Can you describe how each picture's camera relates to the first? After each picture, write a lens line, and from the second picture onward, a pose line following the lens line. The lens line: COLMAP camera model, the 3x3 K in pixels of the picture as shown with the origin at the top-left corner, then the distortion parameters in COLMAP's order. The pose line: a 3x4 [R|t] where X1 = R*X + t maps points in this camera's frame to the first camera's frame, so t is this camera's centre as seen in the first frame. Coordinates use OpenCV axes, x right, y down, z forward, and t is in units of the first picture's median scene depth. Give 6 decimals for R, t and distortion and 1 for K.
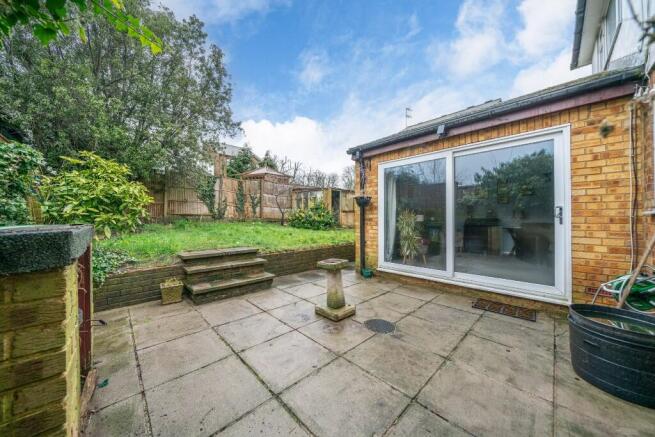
lens RADIAL K [[225.5, 0, 318.8], [0, 225.5, 220.3], [0, 0, 1]] dist [0.000688, 0.000043]
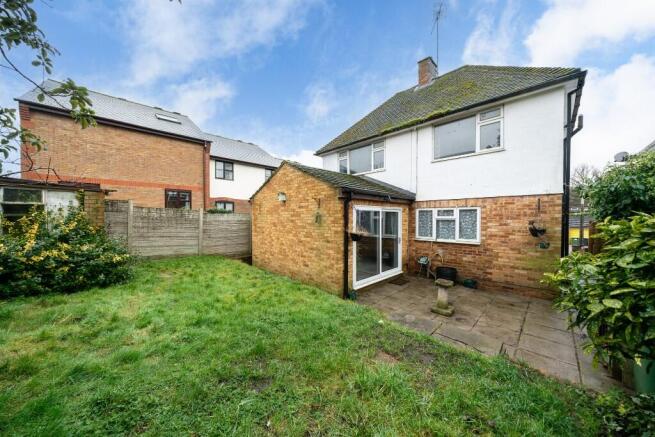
lens RADIAL K [[225.5, 0, 318.8], [0, 225.5, 220.3], [0, 0, 1]] dist [0.000688, 0.000043]
pose [[-0.017688, -0.019528, 0.999653, -1.110160], [-0.001294, 0.999809, 0.019508, -0.216972], [-0.999843, -0.000948, -0.017710, 1.371006]]
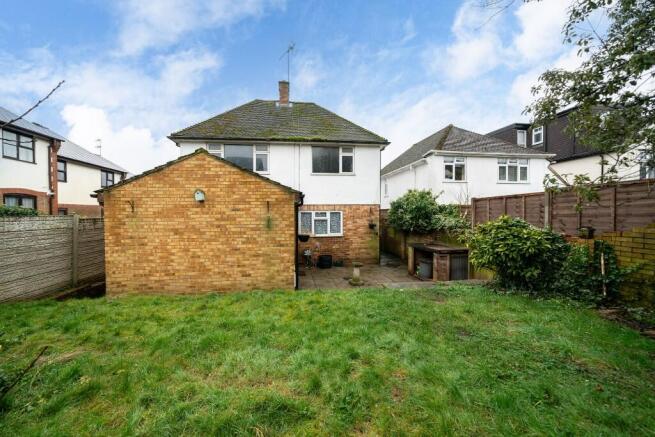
lens RADIAL K [[225.5, 0, 318.8], [0, 225.5, 220.3], [0, 0, 1]] dist [0.000688, 0.000043]
pose [[-0.802931, -0.020995, 0.595702, -0.743880], [-0.001960, 0.999467, 0.032583, -0.258842], [-0.596069, 0.024994, -0.802544, 2.250283]]
